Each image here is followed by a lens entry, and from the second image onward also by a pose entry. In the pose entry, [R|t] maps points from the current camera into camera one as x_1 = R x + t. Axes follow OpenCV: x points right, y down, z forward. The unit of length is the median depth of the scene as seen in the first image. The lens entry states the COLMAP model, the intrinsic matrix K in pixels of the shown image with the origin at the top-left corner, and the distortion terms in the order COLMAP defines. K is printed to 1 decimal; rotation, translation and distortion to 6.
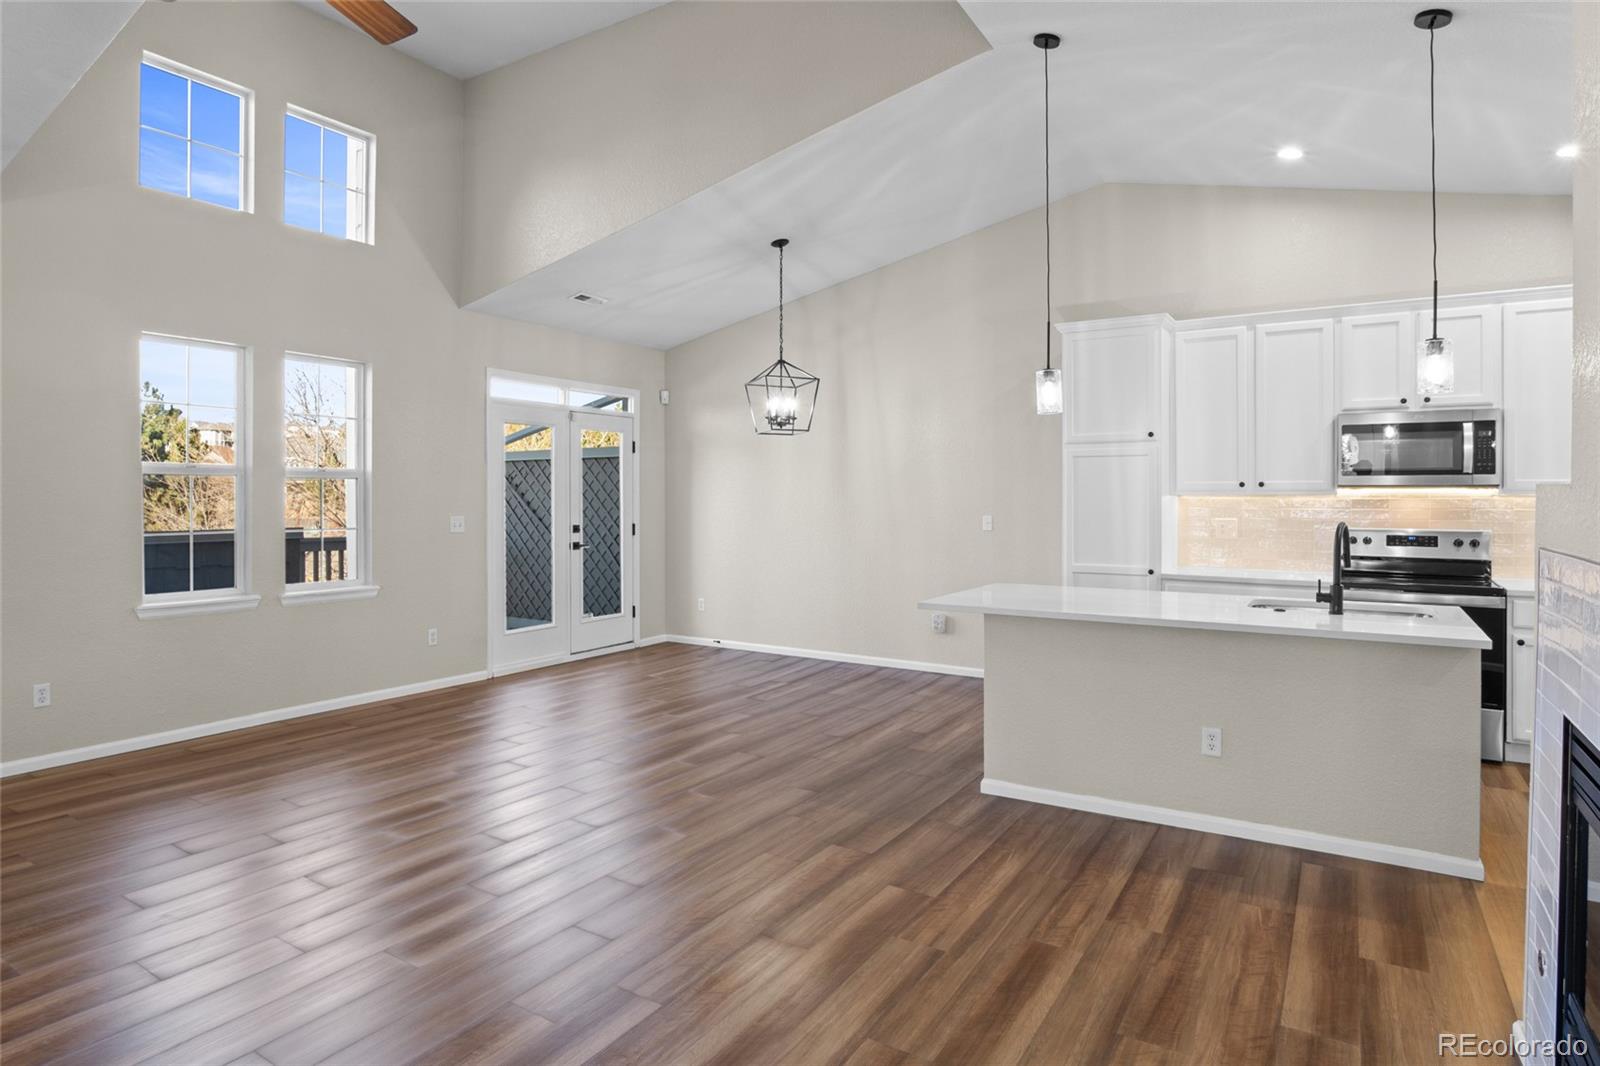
lens RADIAL K [[874.2, 0, 799.2], [0, 874.2, 505.5], [0, 0, 1]] dist [-0.023470, 0.002066]
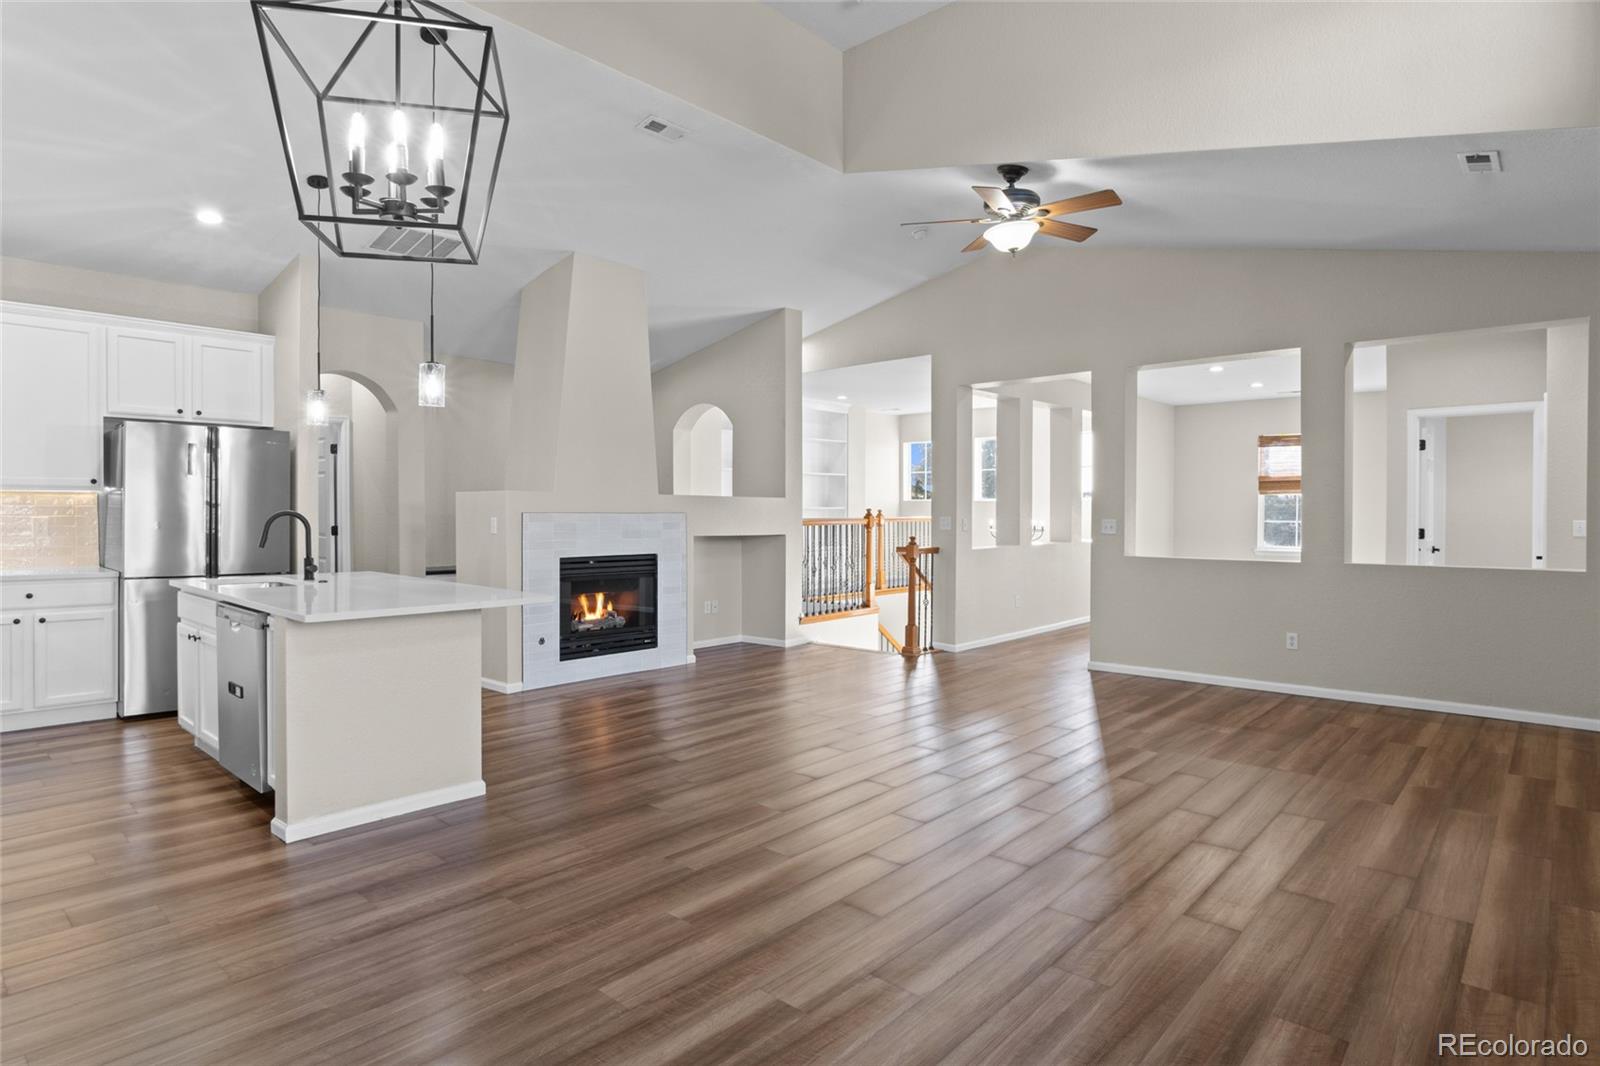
lens RADIAL K [[874.2, 0, 799.2], [0, 874.2, 505.5], [0, 0, 1]] dist [-0.023470, 0.002066]
pose [[-0.985835, -0.004248, 0.167663, -0.229953], [-0.003429, 0.999981, 0.005179, 0.001341], [-0.167682, 0.004531, -0.985831, 1.465224]]
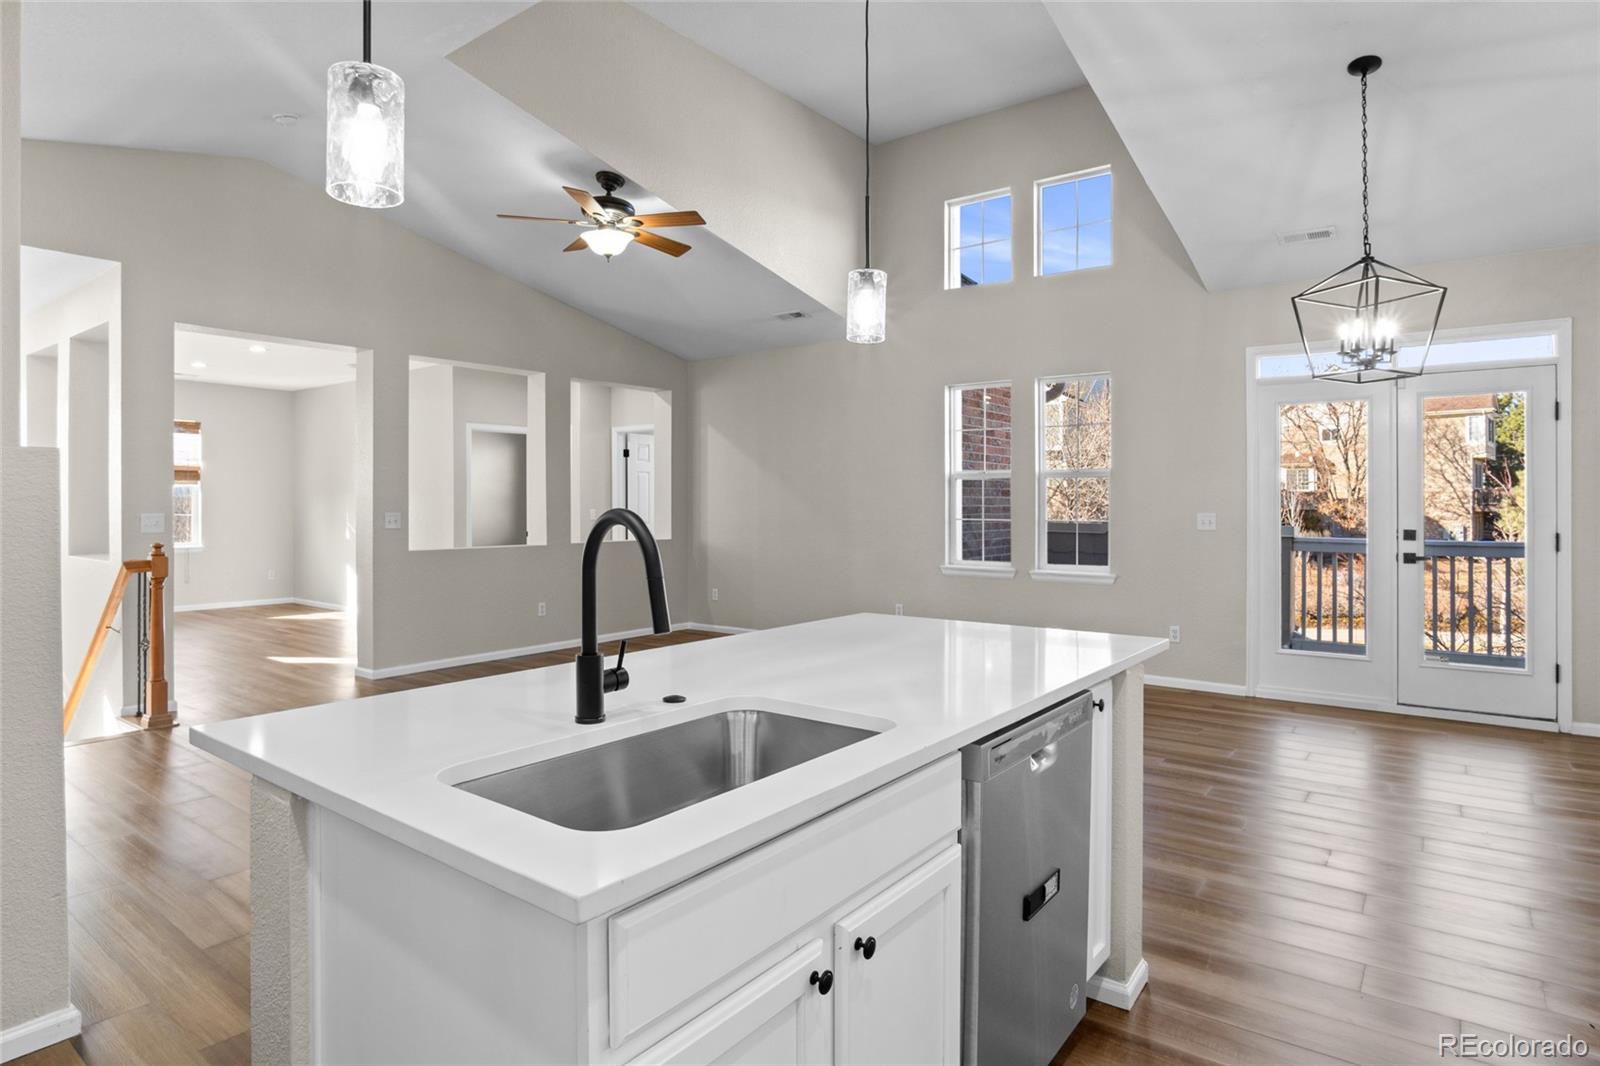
lens RADIAL K [[874.2, 0, 799.2], [0, 874.2, 505.5], [0, 0, 1]] dist [-0.023470, 0.002066]
pose [[-0.091537, 0.000112, -0.995802, 0.699257], [-0.010648, 0.999943, 0.001091, 0.009474], [0.995745, 0.010704, -0.091530, 0.766757]]
